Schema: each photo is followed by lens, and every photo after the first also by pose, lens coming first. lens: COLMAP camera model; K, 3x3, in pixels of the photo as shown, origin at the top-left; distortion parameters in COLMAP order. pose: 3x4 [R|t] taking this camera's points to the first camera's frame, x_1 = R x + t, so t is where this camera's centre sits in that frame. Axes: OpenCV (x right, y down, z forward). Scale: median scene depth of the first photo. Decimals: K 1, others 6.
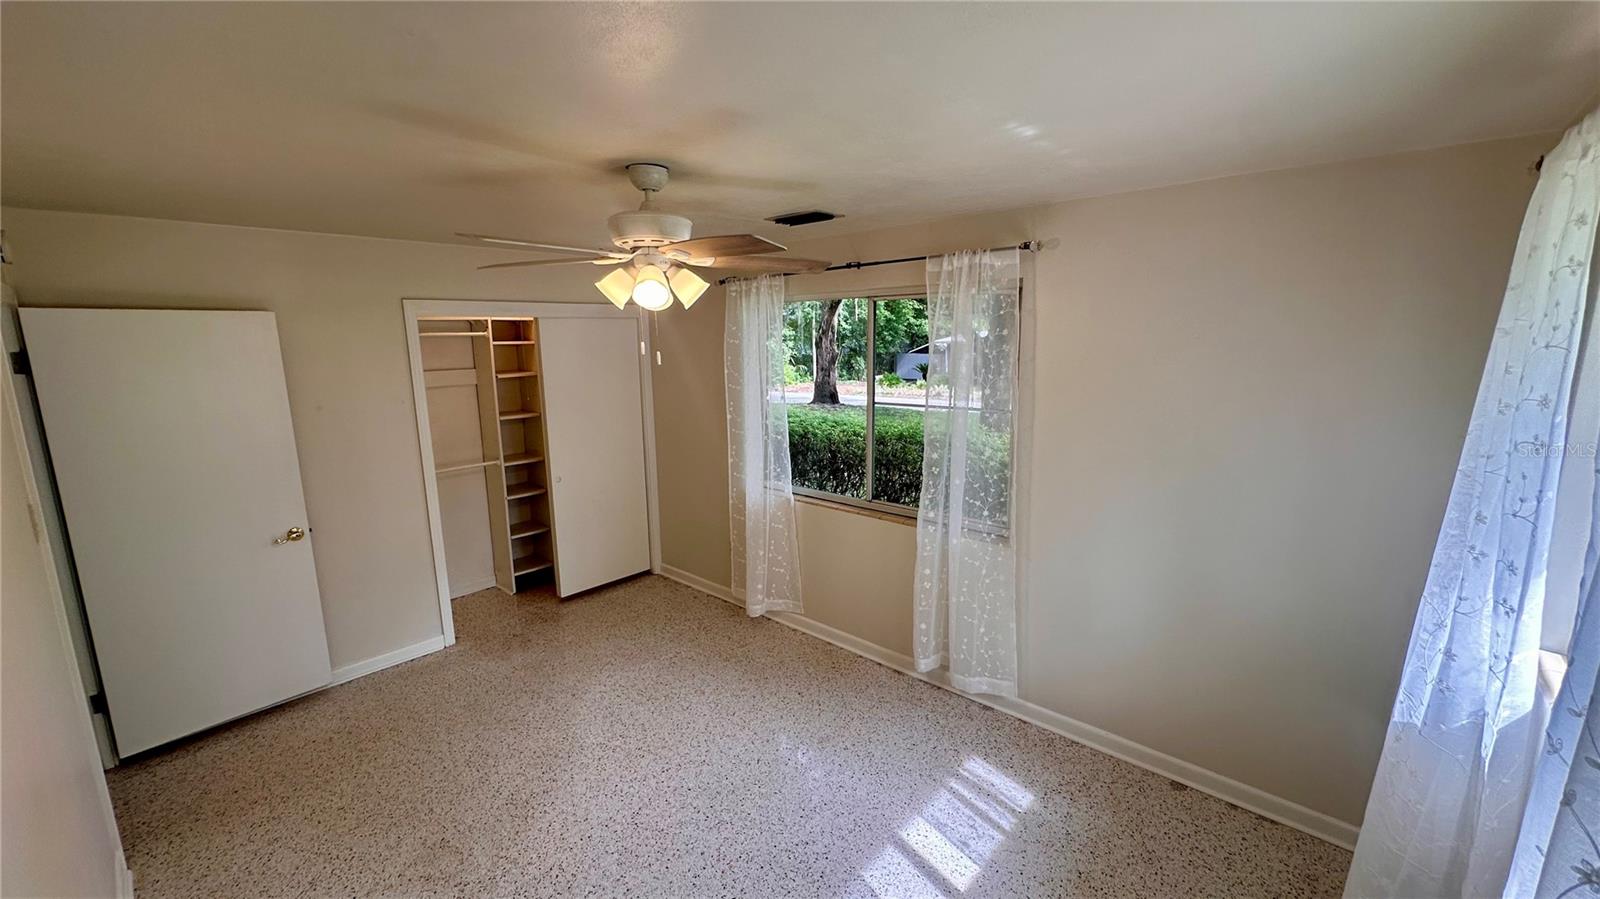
lens RADIAL K [[646.4, 0, 797.9], [0, 646.4, 439.5], [0, 0, 1]] dist [-0.000767, 0.000105]
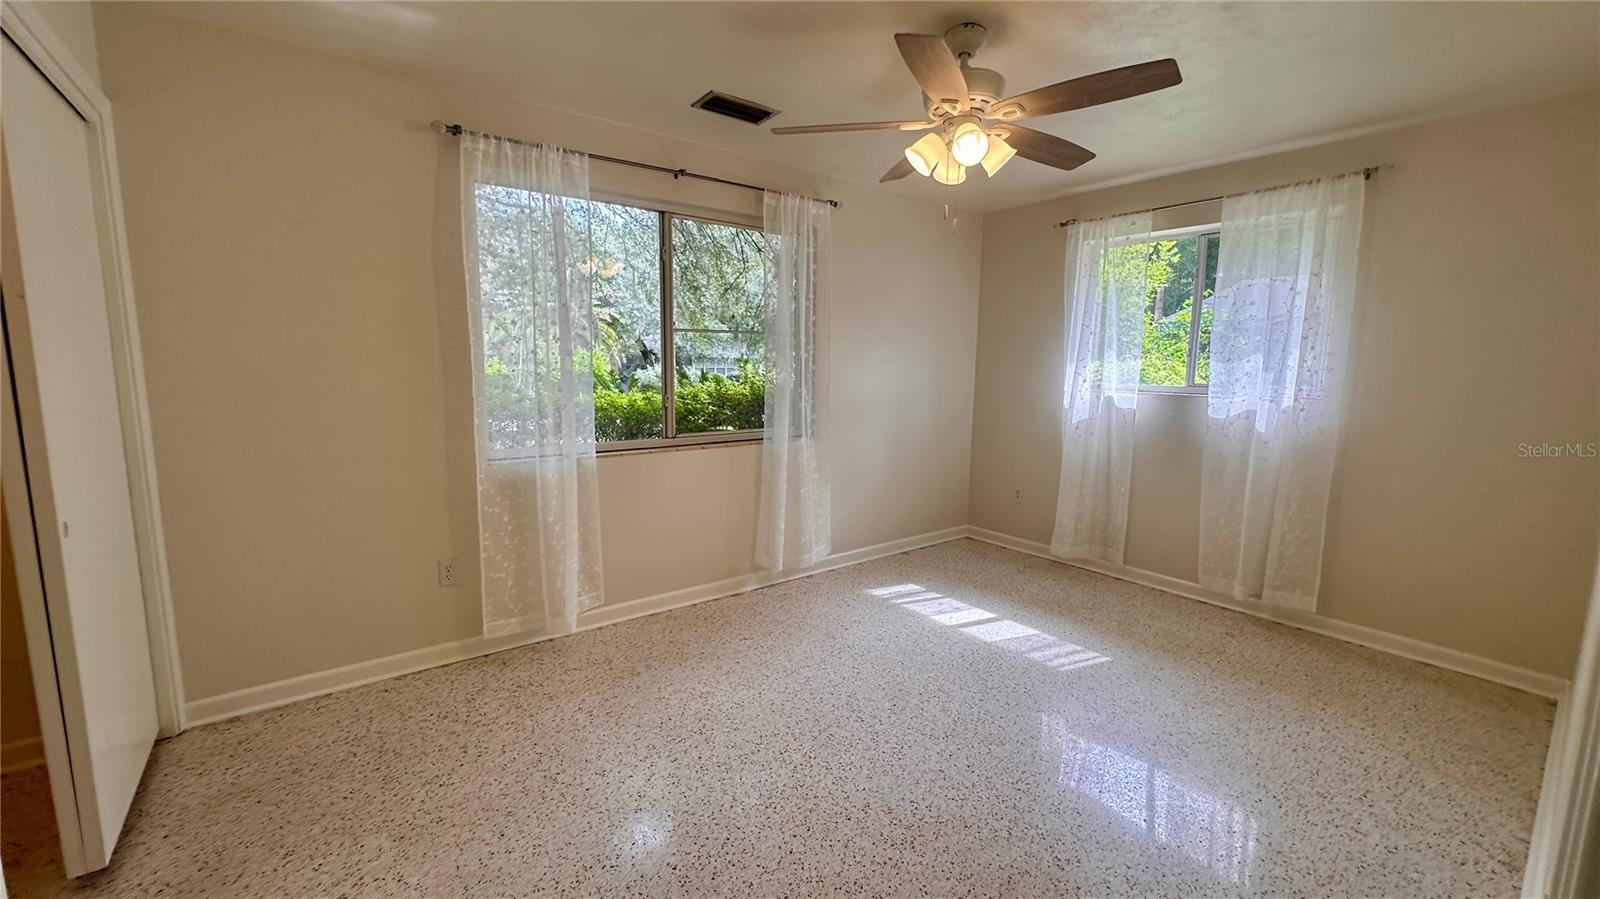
lens RADIAL K [[640.1, 0, 800.4], [0, 640.1, 446.7], [0, 0, 1]] dist [-0.002606, 0.000314]
pose [[0.171851, -0.115370, 0.978344, -0.691443], [0.145297, 0.985226, 0.090659, 0.046234], [-0.974349, 0.126570, 0.186075, 0.600053]]
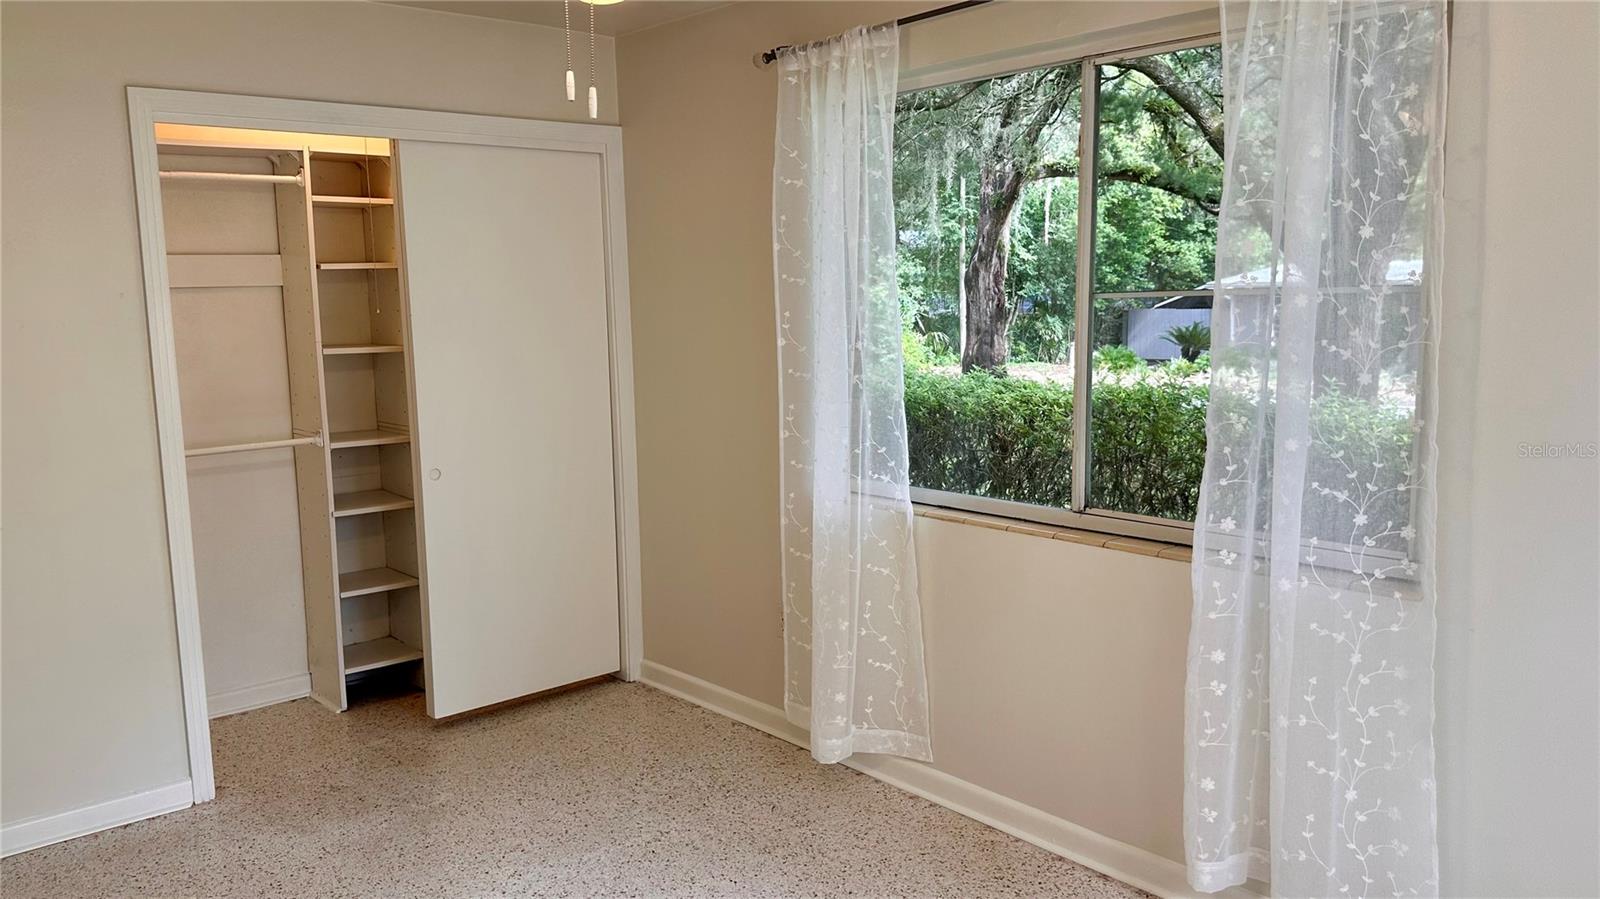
lens RADIAL K [[1229.1, 0, 798.9], [0, 1229.1, 443.0], [0, 0, 1]] dist [0.179328, -0.352506]
pose [[0.994347, 0.010392, -0.105667, 0.004500], [-0.013844, 0.999392, -0.031991, 0.070539], [0.105271, 0.033273, 0.993887, 0.094652]]
